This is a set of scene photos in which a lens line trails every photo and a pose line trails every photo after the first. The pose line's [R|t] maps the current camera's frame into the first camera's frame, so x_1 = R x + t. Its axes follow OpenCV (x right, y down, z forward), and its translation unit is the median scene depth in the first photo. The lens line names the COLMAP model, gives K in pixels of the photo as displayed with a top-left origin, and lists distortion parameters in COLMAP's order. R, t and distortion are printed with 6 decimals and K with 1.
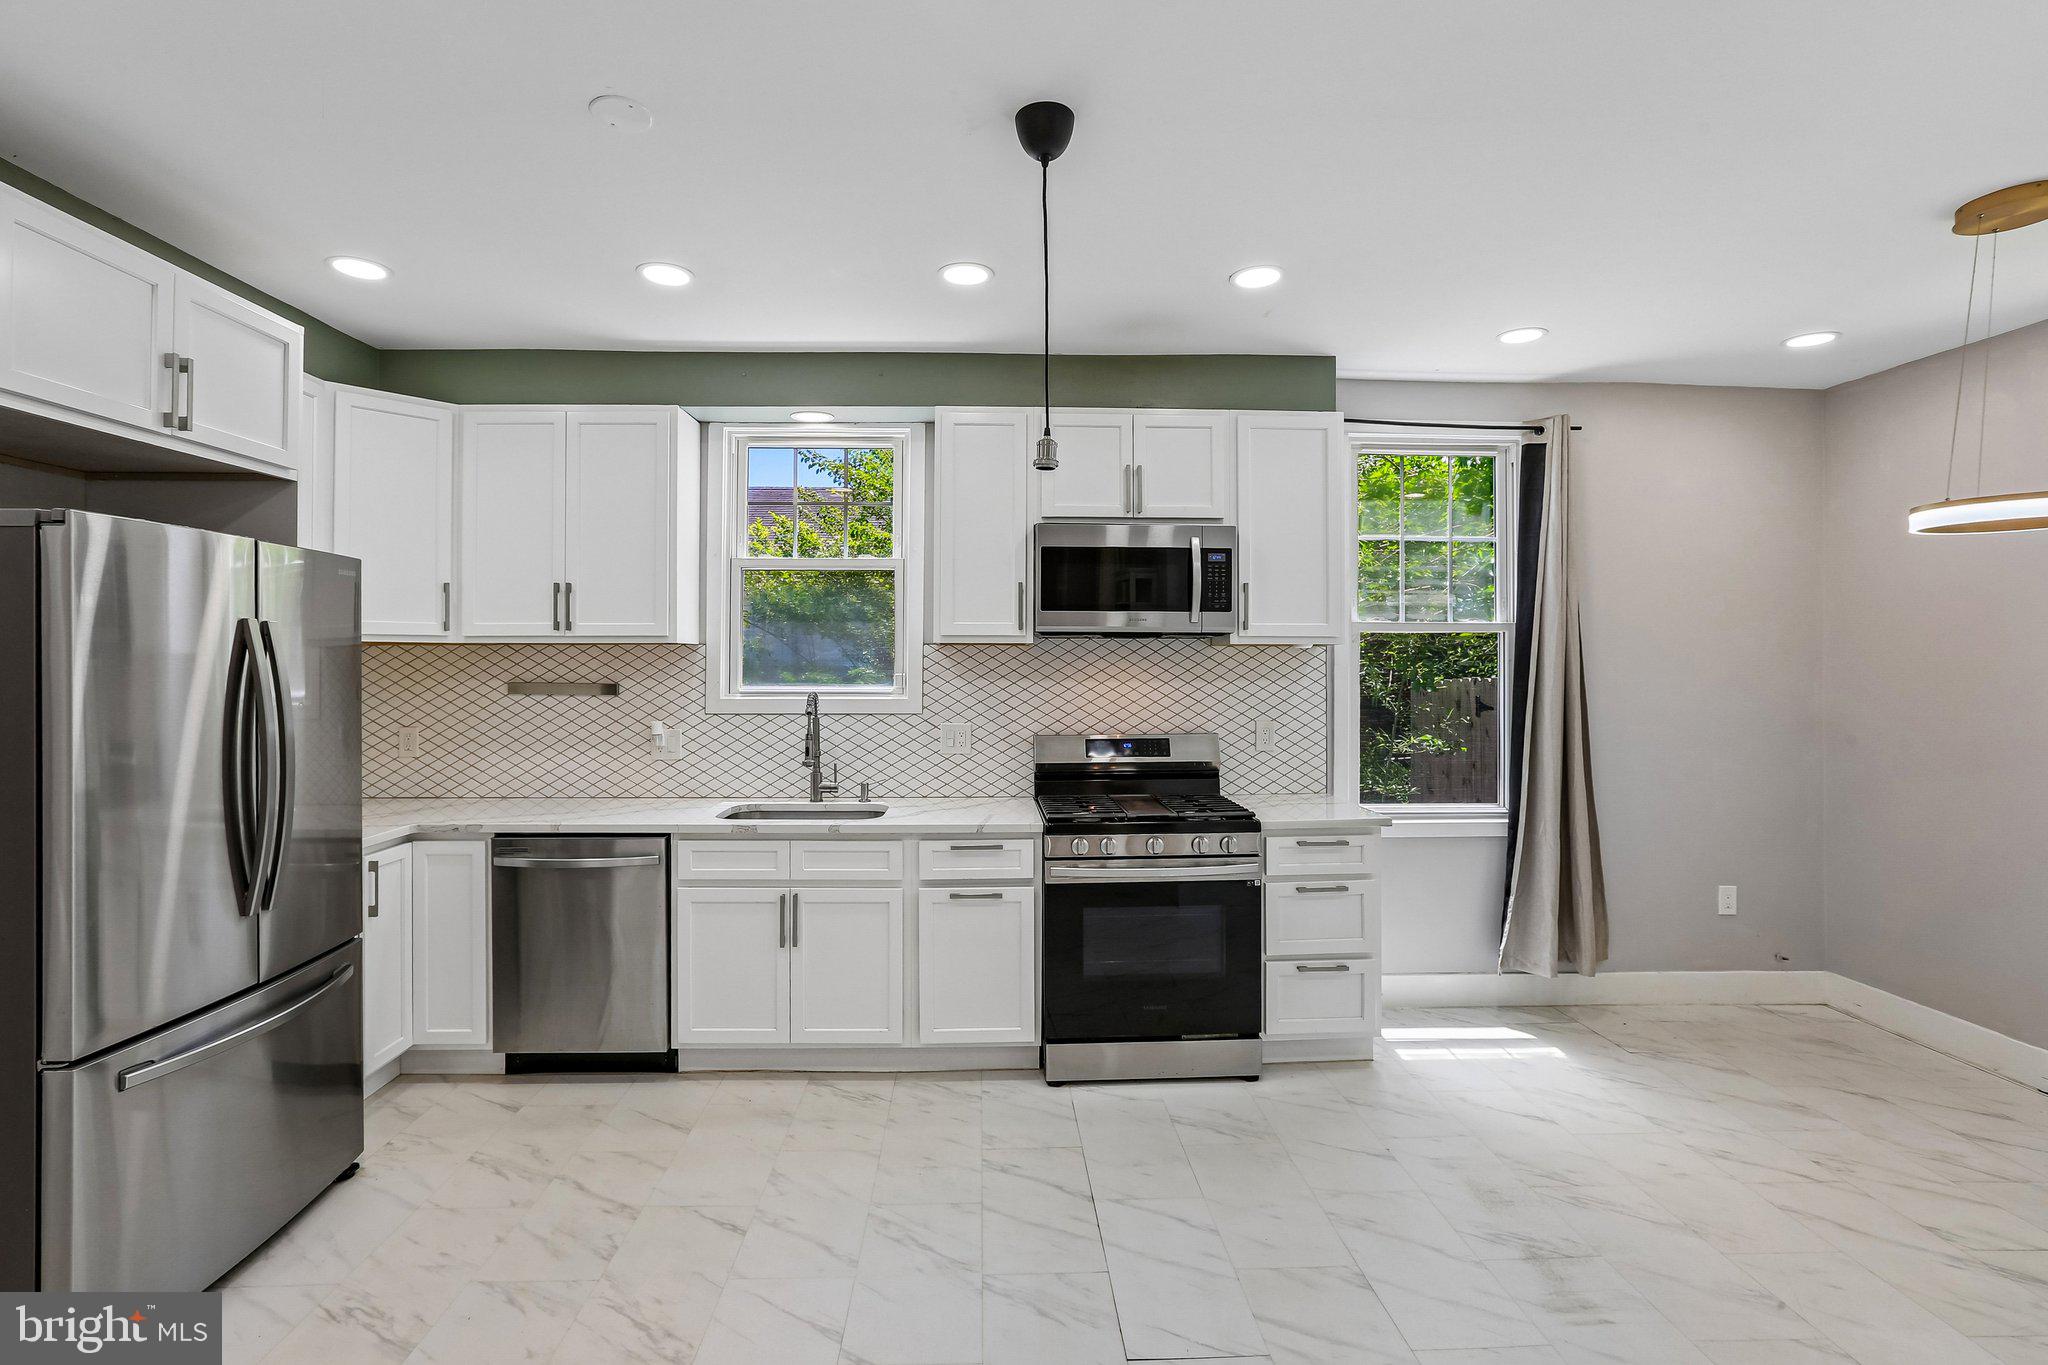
lens RADIAL K [[946.4, 0, 1014.1], [0, 946.4, 664.1], [0, 0, 1]] dist [-0.022551, 0.011898]
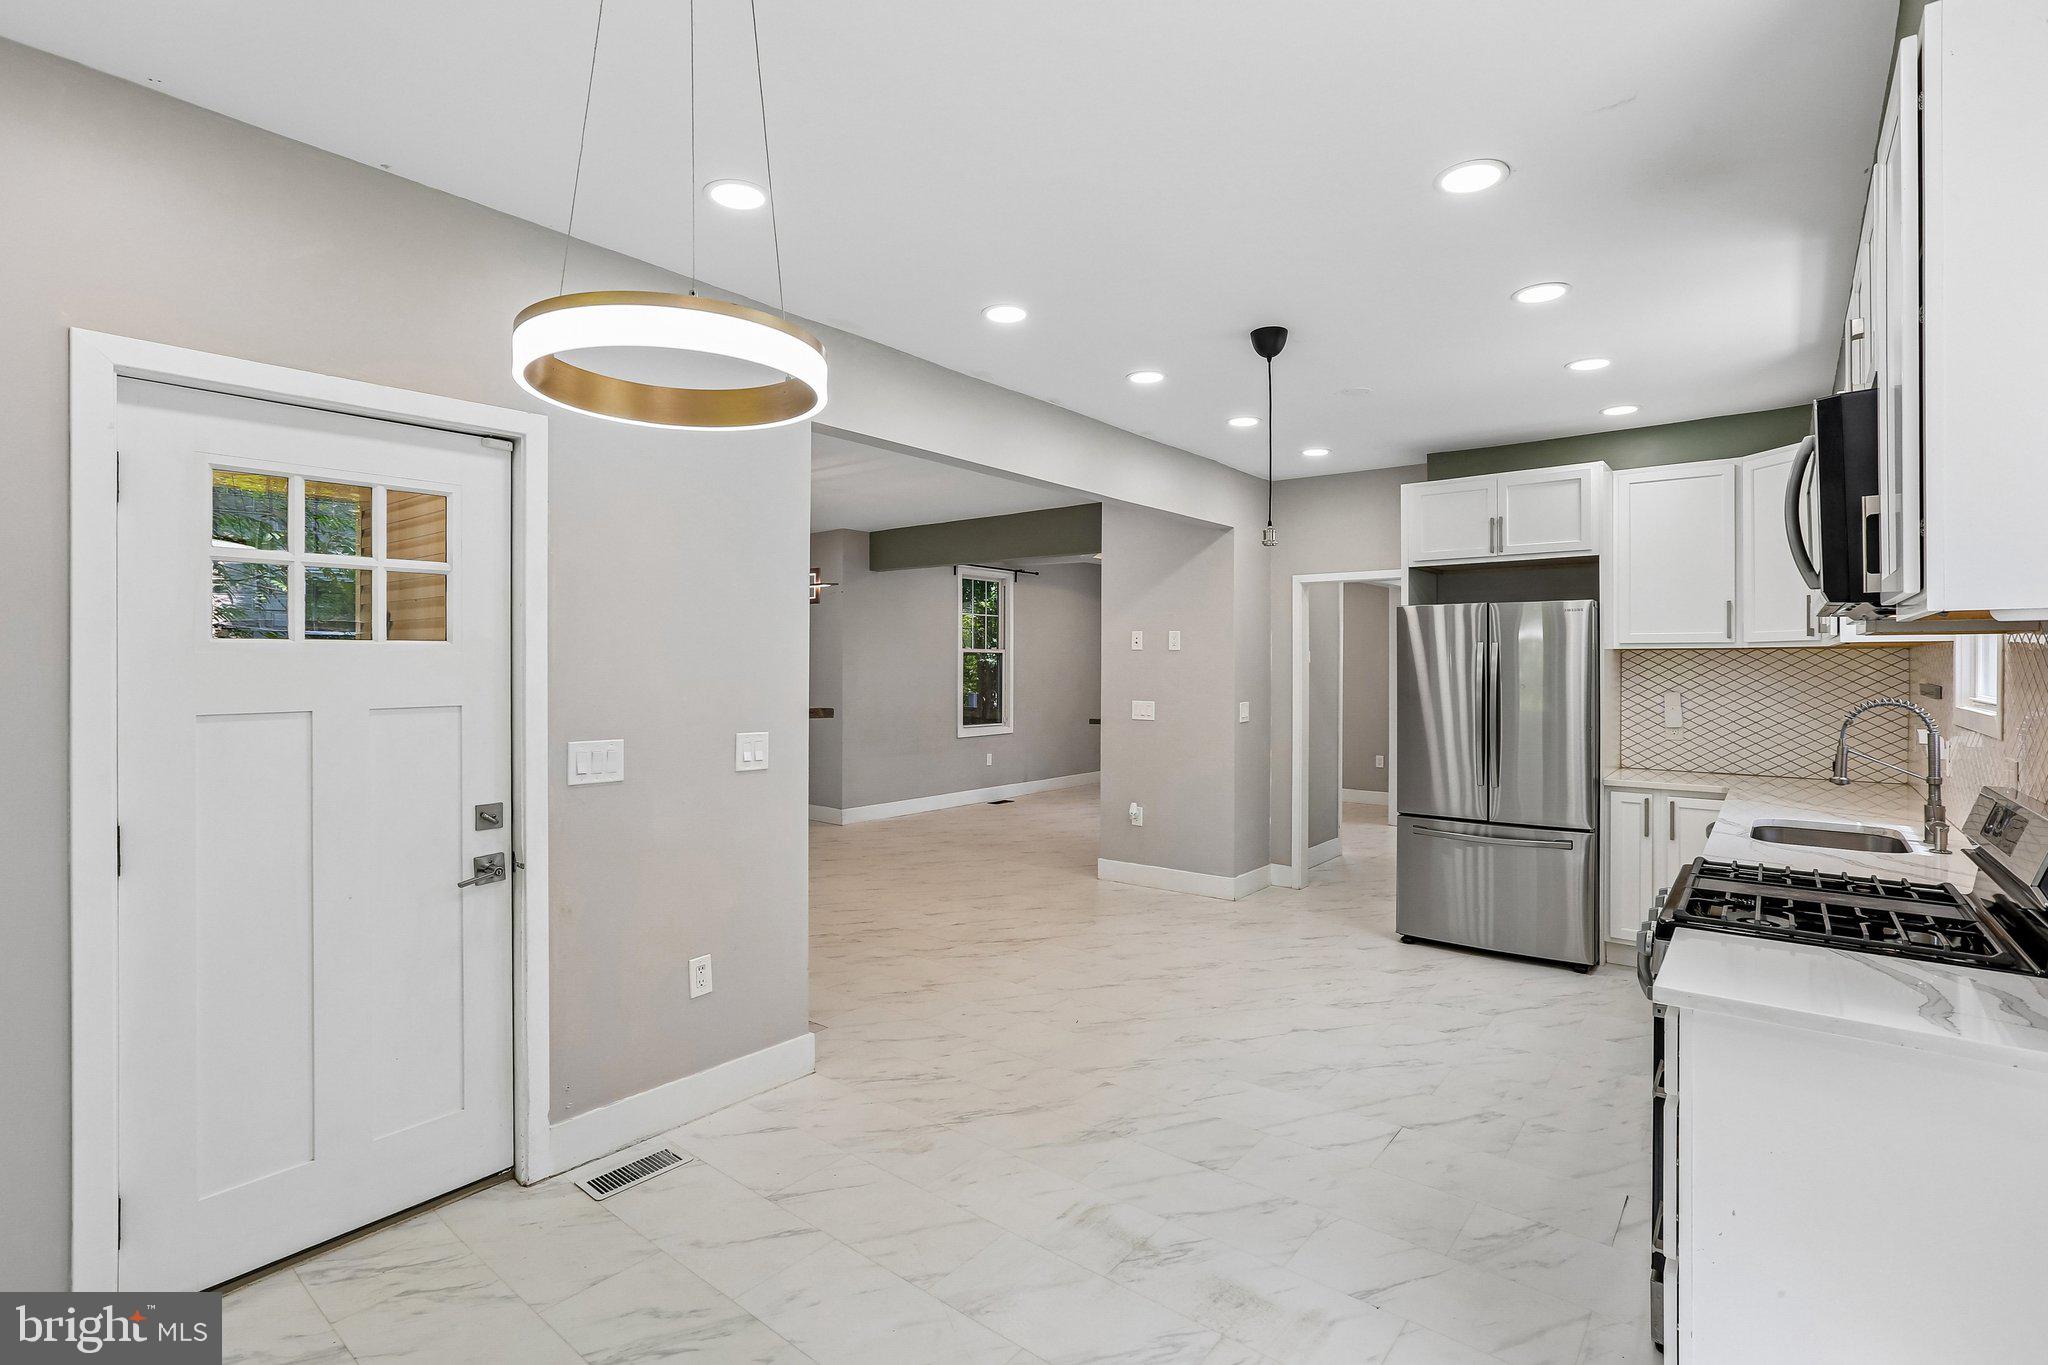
lens RADIAL K [[946.4, 0, 1030.2], [0, 946.4, 673.1], [0, 0, 1]] dist [-0.022551, 0.011898]
pose [[-0.640098, 0.003169, -0.768287, 0.930978], [-0.006079, 0.999939, 0.009189, 0.005104], [0.768269, 0.010552, -0.640040, 1.022908]]
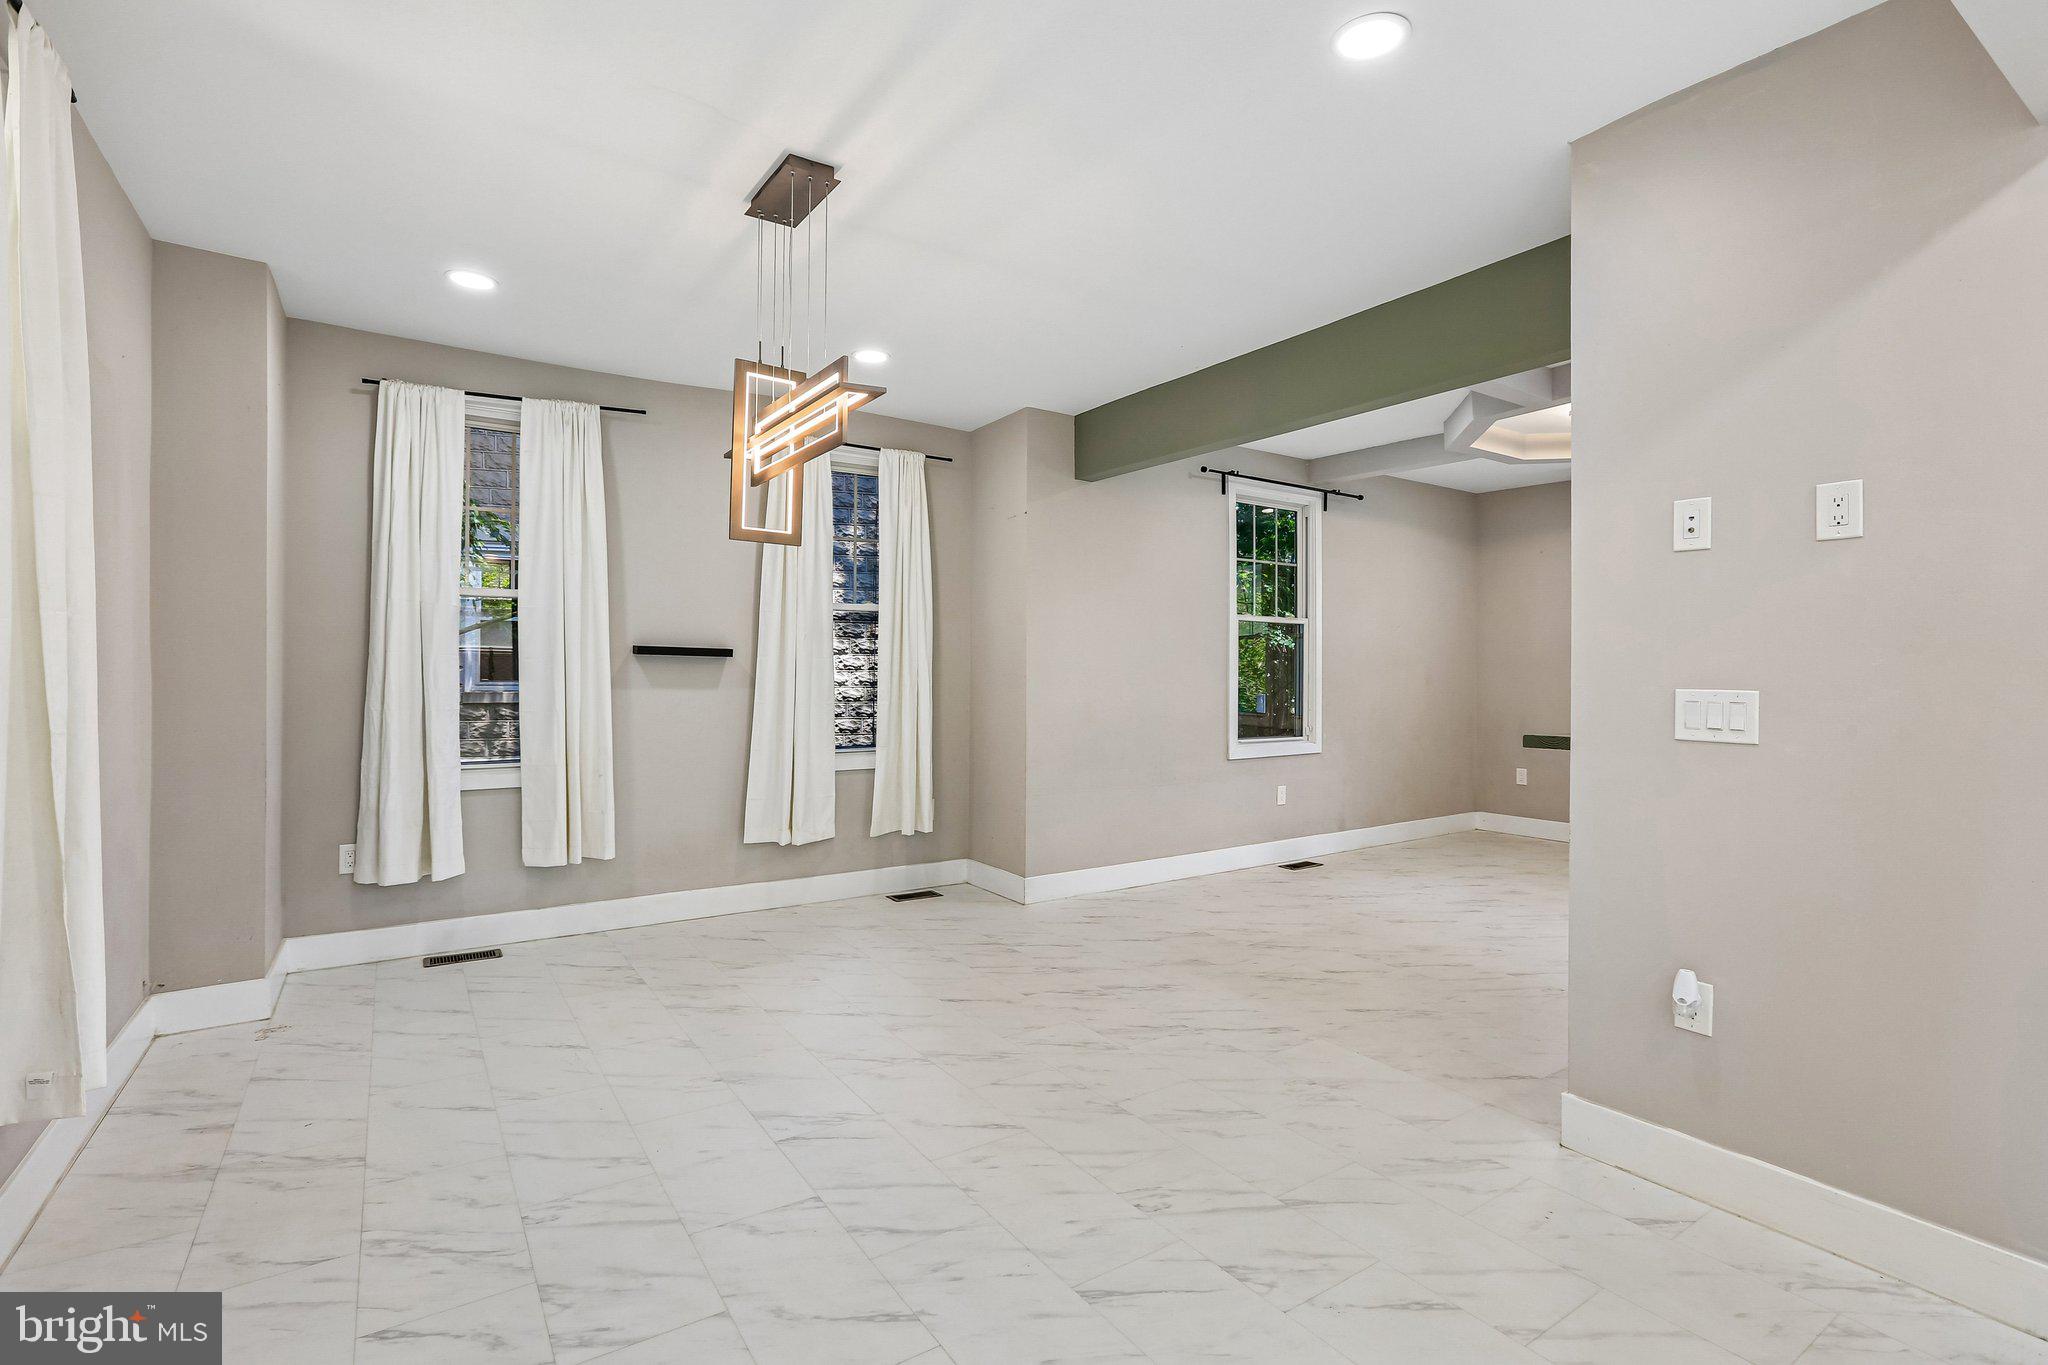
lens RADIAL K [[946.4, 0, 1014.2], [0, 946.4, 668.9], [0, 0, 1]] dist [-0.022551, 0.011898]
pose [[-0.851202, -0.004696, -0.524817, 0.152252], [-0.004717, 0.999988, -0.001297, 0.063043], [0.524817, 0.001372, -0.851214, 0.327070]]
